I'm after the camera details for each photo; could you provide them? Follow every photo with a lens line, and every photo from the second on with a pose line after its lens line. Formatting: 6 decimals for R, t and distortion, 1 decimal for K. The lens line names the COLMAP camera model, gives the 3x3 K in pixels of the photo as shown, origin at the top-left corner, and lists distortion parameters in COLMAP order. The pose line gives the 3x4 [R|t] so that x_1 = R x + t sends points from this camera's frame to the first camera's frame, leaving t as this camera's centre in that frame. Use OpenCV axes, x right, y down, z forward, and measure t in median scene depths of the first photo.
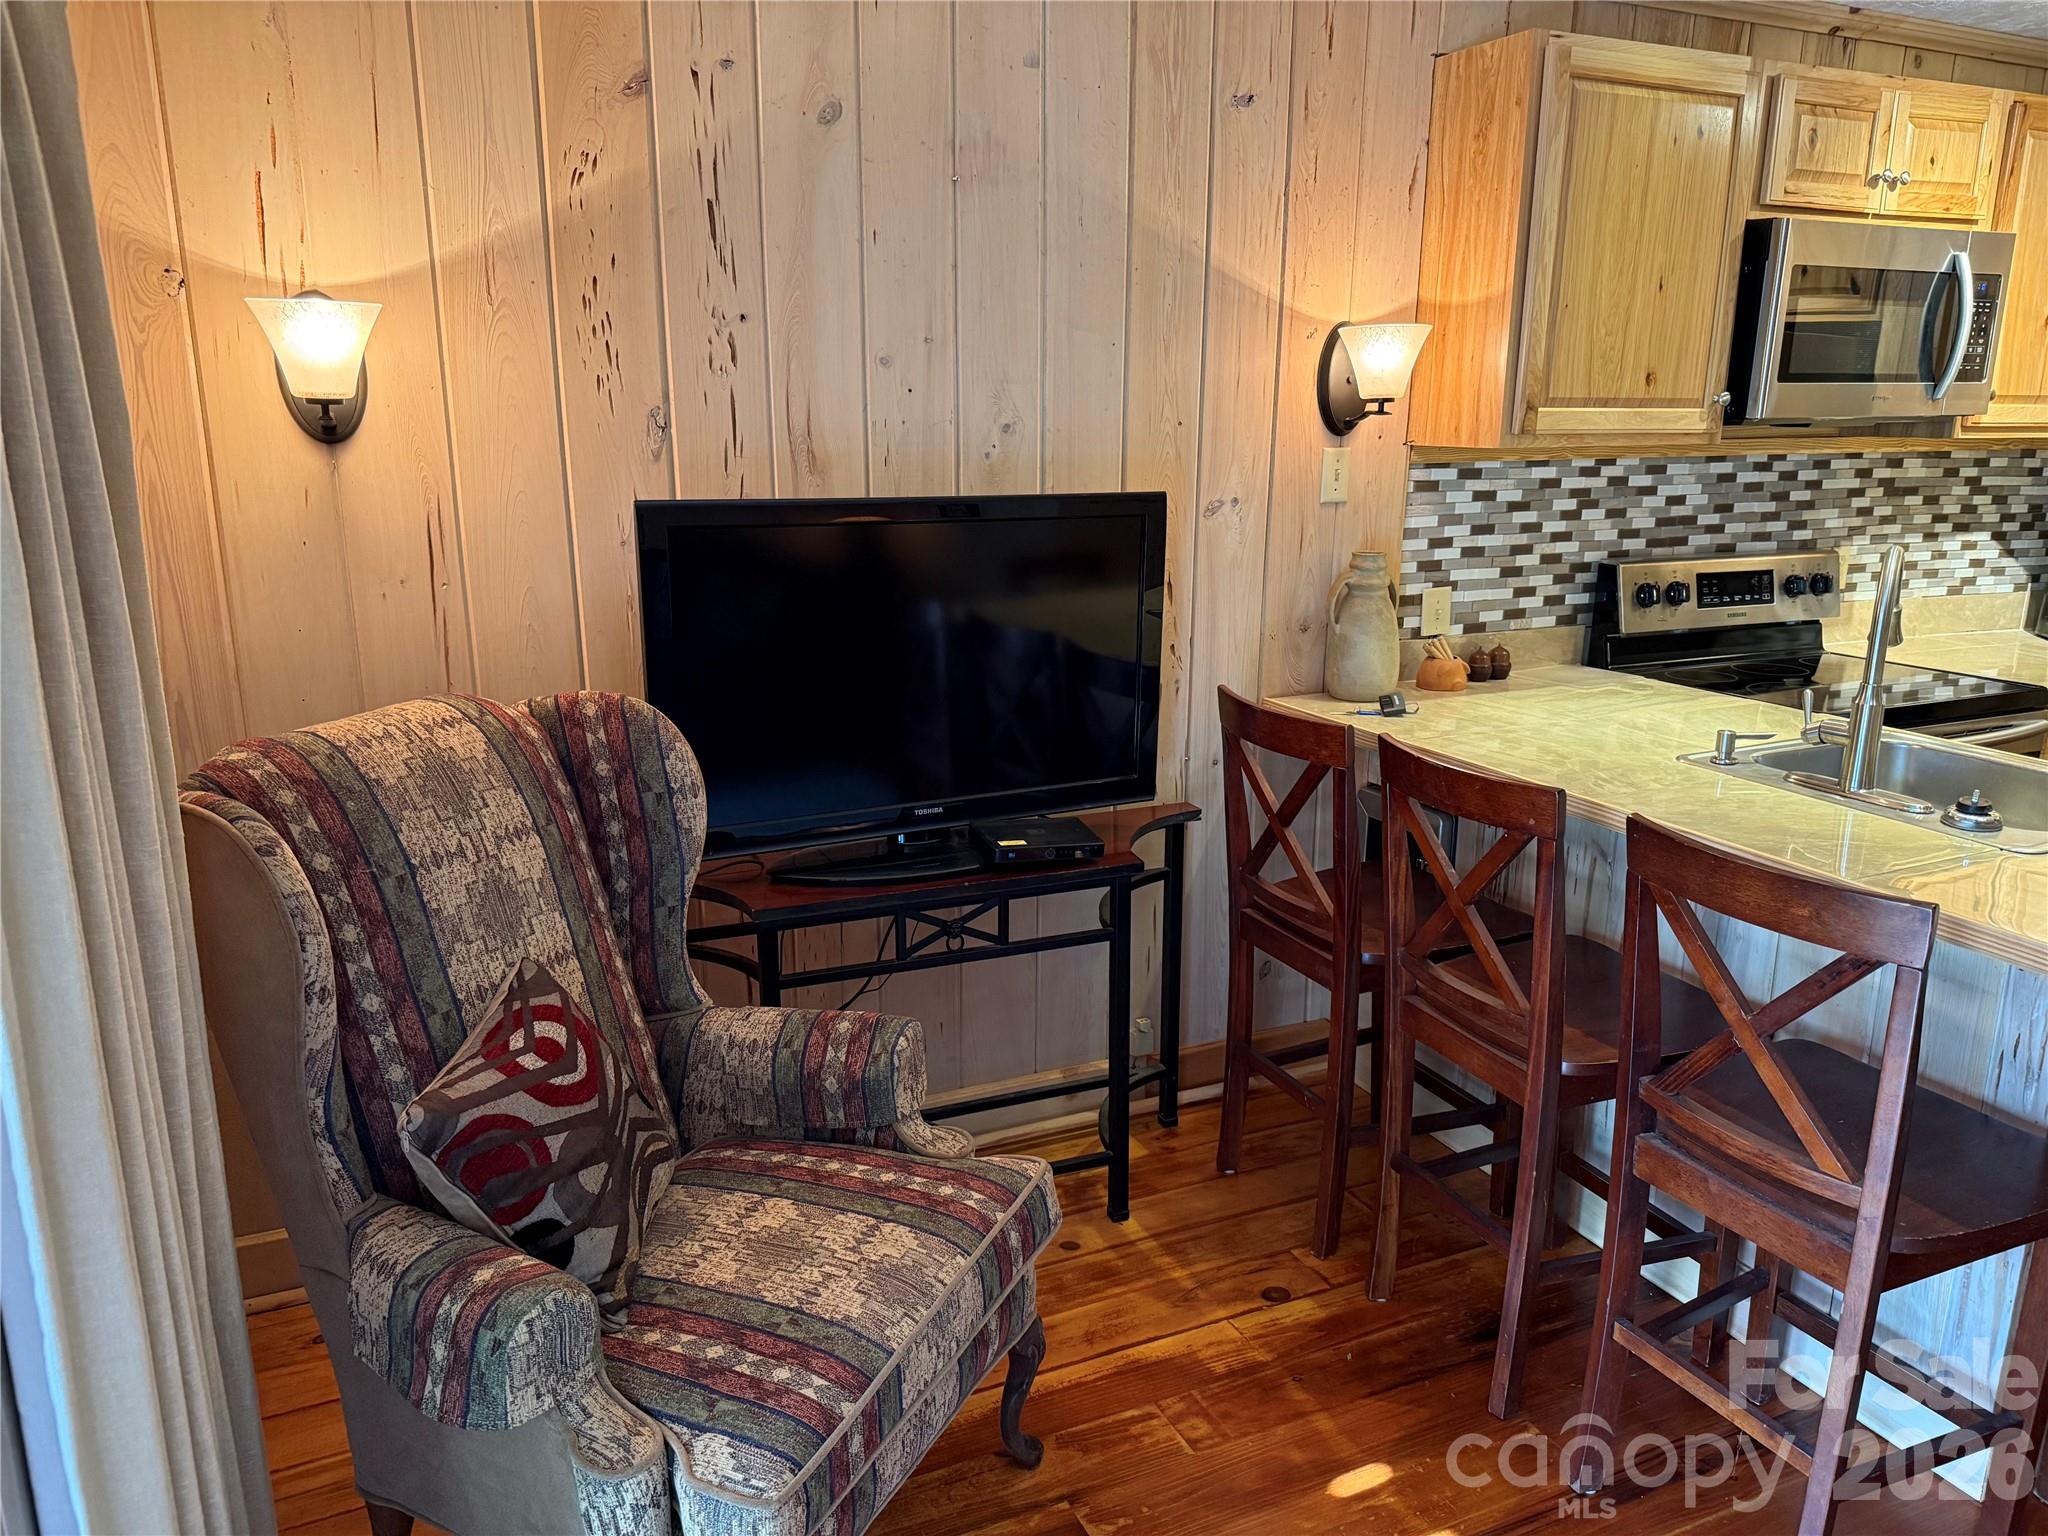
lens RADIAL K [[1460.6, 0, 1024.0], [0, 1460.6, 768.0], [0, 0, 1]] dist [0.106593, -0.129773]
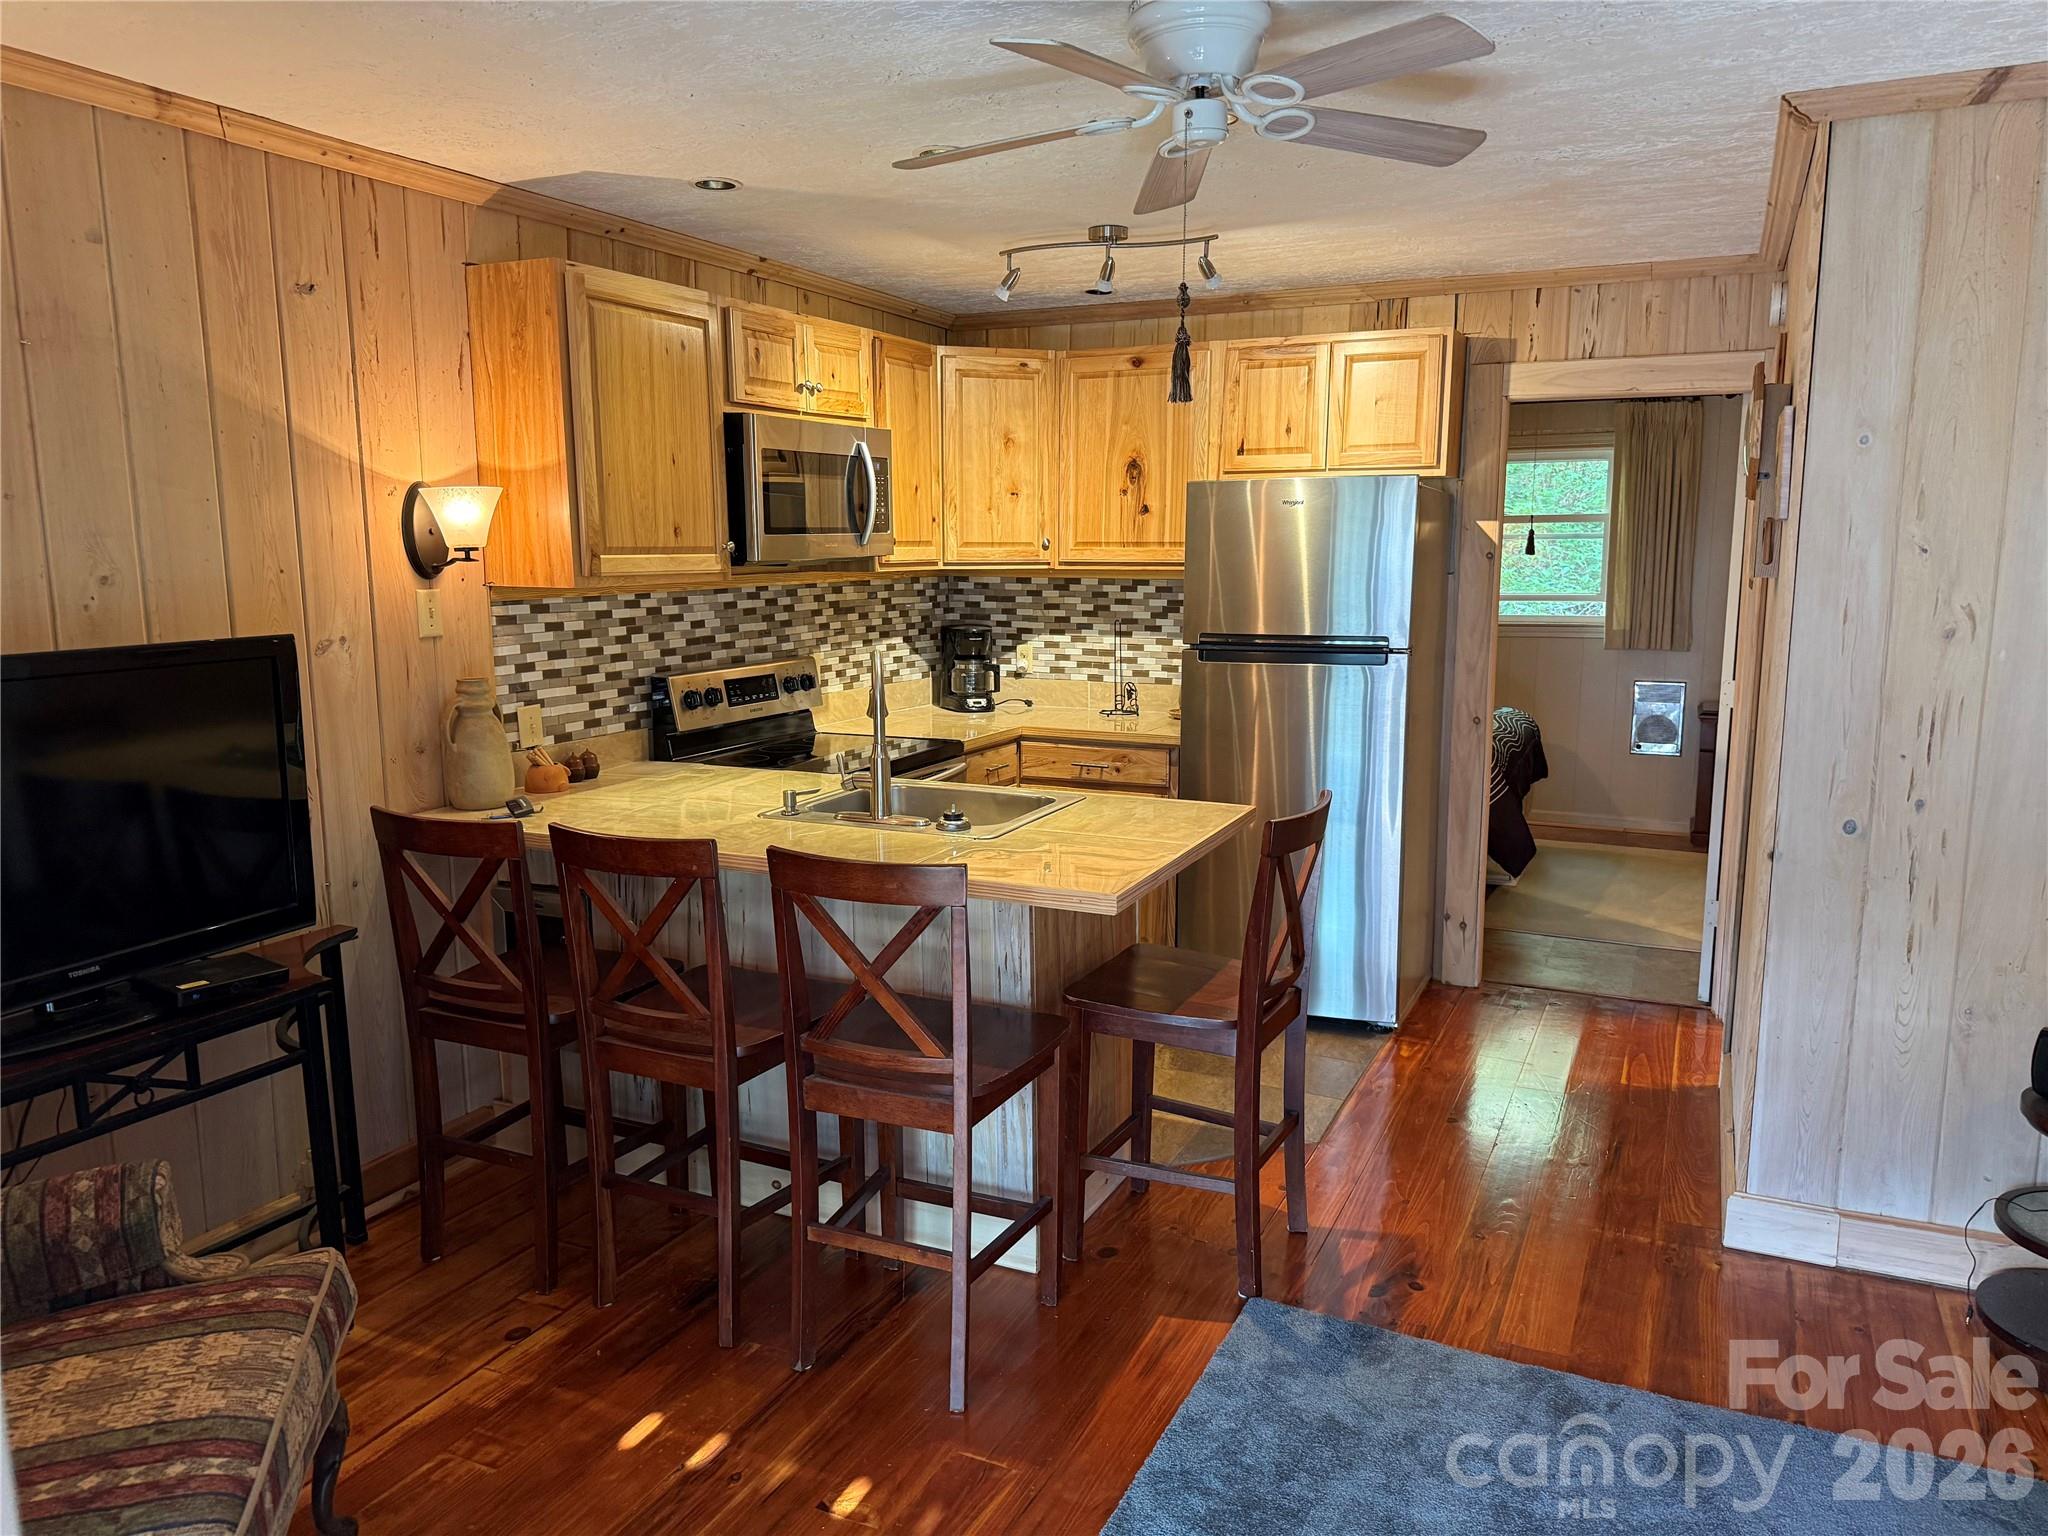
lens RADIAL K [[1460.6, 0, 1024.0], [0, 1460.6, 768.0], [0, 0, 1]] dist [0.106593, -0.129773]
pose [[0.771631, -0.111574, 0.626208, -0.164399], [0.164185, 0.986070, -0.026621, 0.021508], [-0.614515, 0.123355, 0.779201, -0.144486]]
